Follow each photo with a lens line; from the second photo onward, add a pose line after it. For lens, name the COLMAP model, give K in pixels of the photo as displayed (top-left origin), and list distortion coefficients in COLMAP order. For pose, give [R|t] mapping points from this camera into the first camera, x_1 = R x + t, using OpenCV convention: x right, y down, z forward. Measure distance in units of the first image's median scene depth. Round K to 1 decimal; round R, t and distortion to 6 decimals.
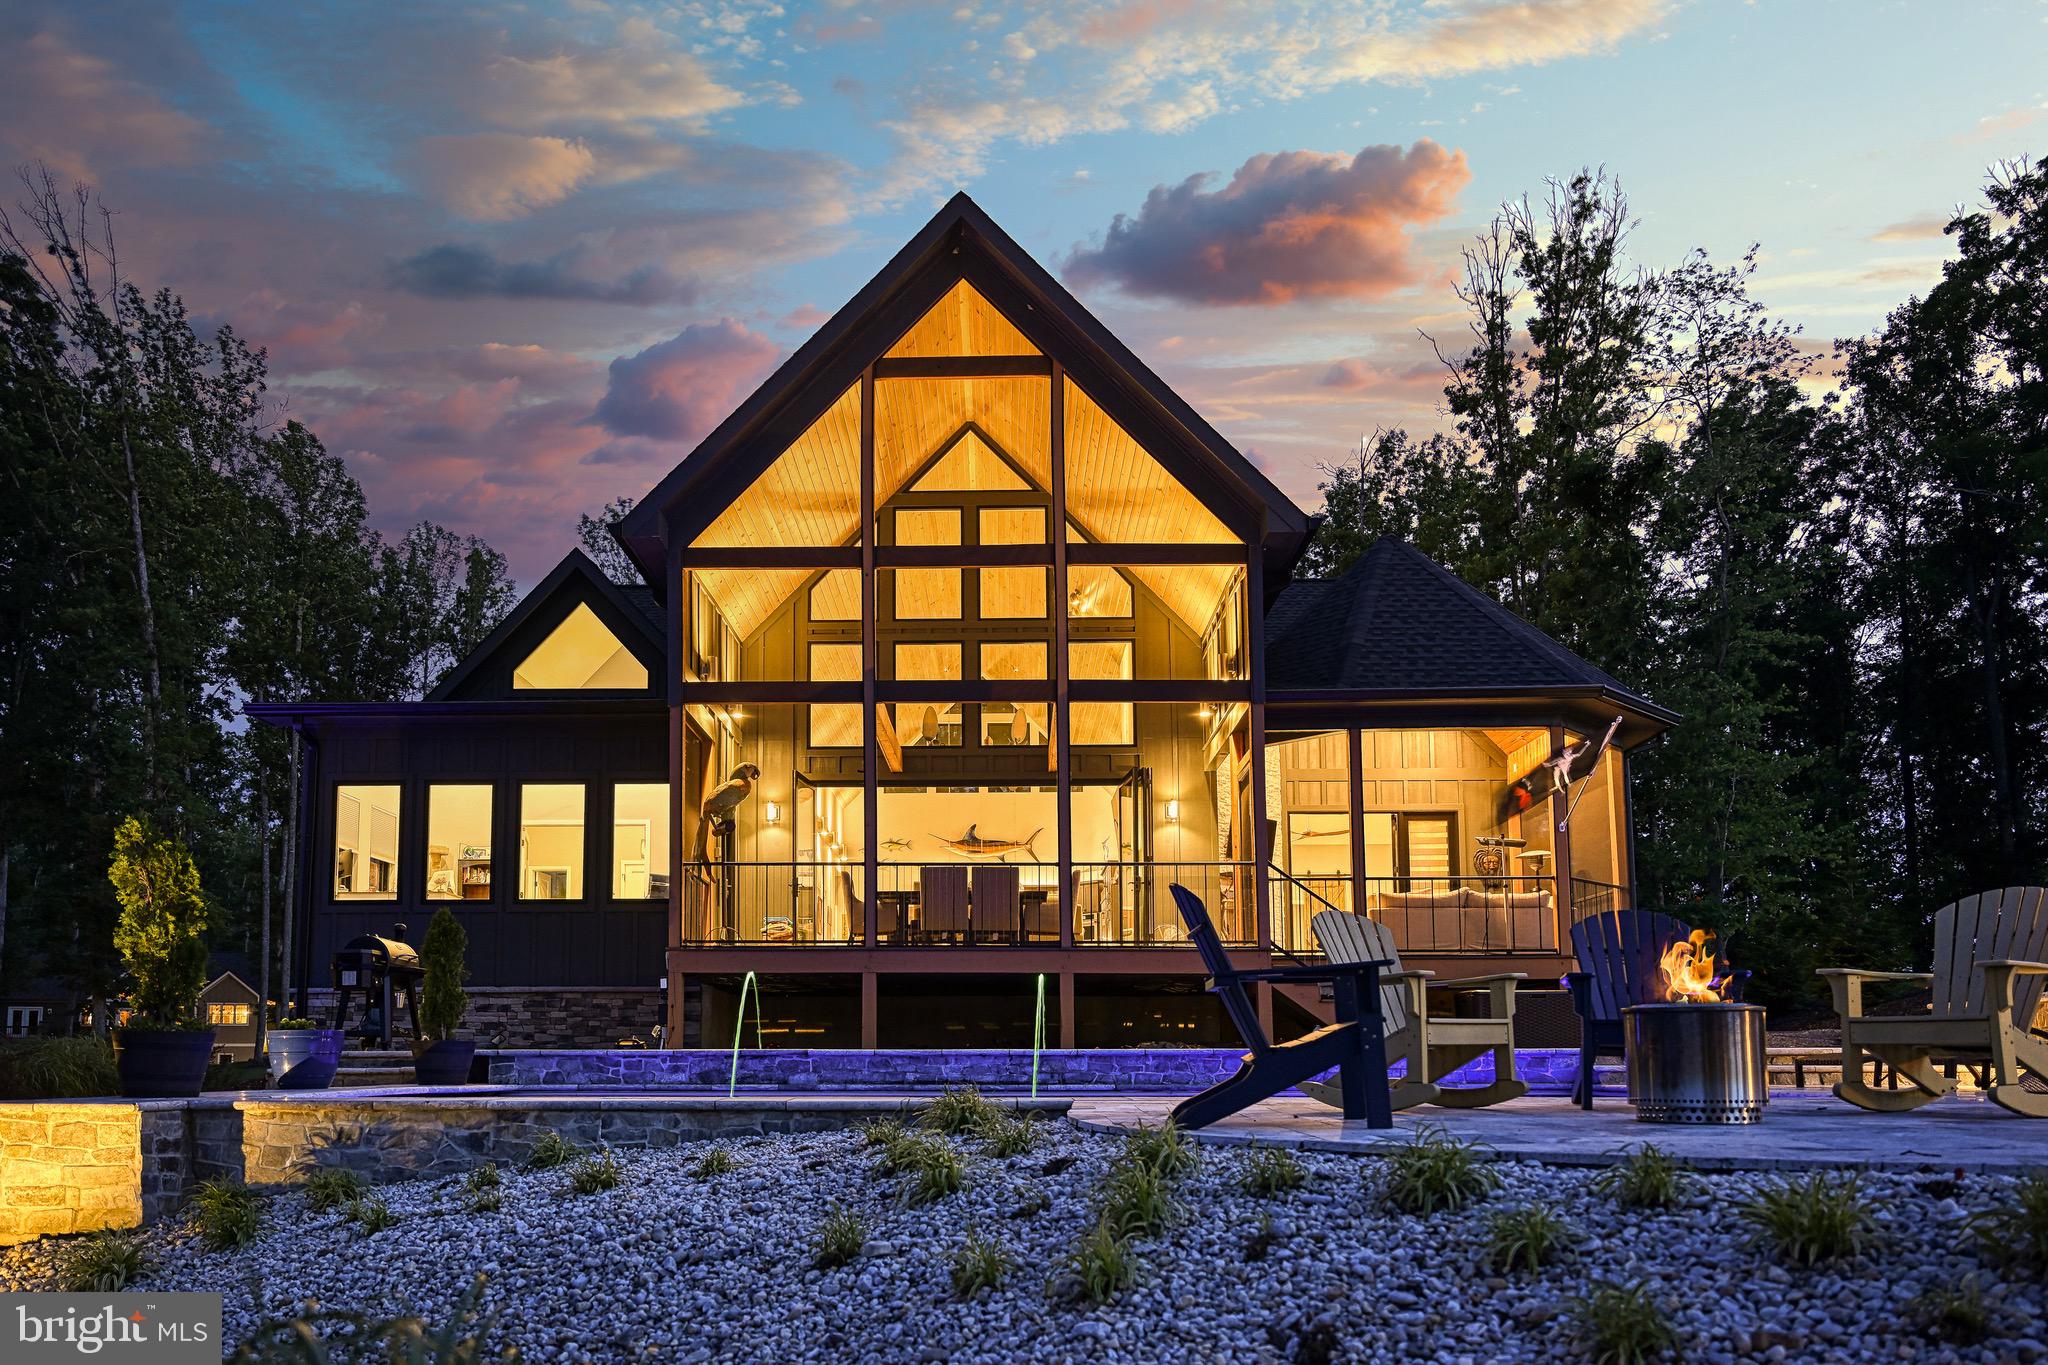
lens RADIAL K [[1589.5, 0, 919.0], [0, 1589.5, 976.2], [0, 0, 1]] dist [-0.005383, -0.001926]
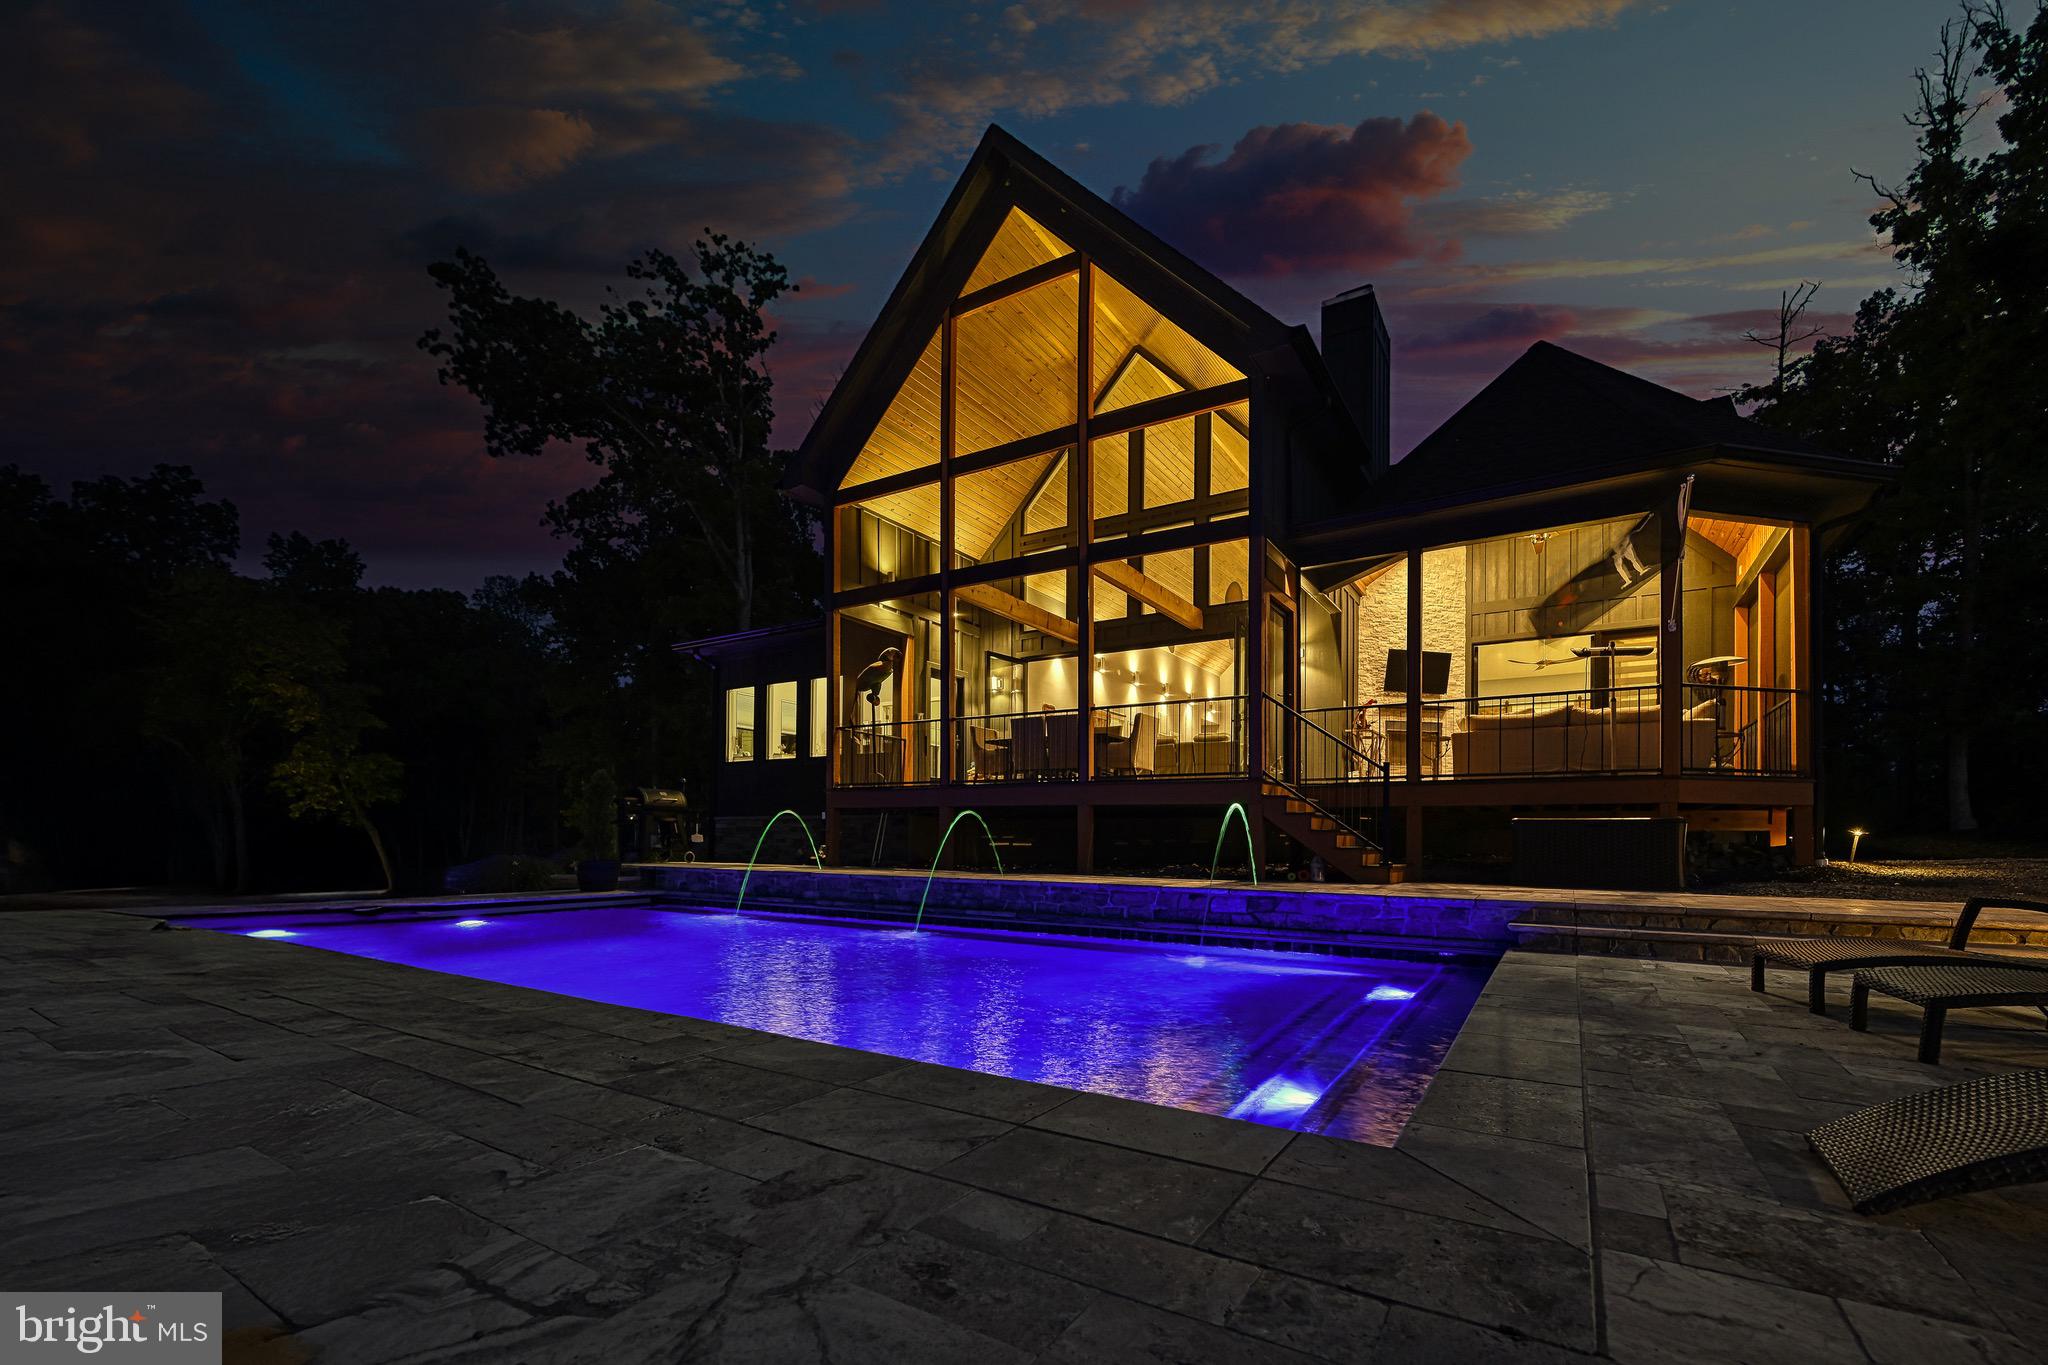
lens RADIAL K [[888.8, 0, 1021.9], [0, 888.8, 856.9], [0, 0, 1]] dist [0.002797, 0.000985]
pose [[0.858688, 0.020388, -0.512093, 0.341875], [0.019941, 0.997123, 0.073136, -0.011307], [0.512111, -0.073013, 0.855811, 0.375439]]
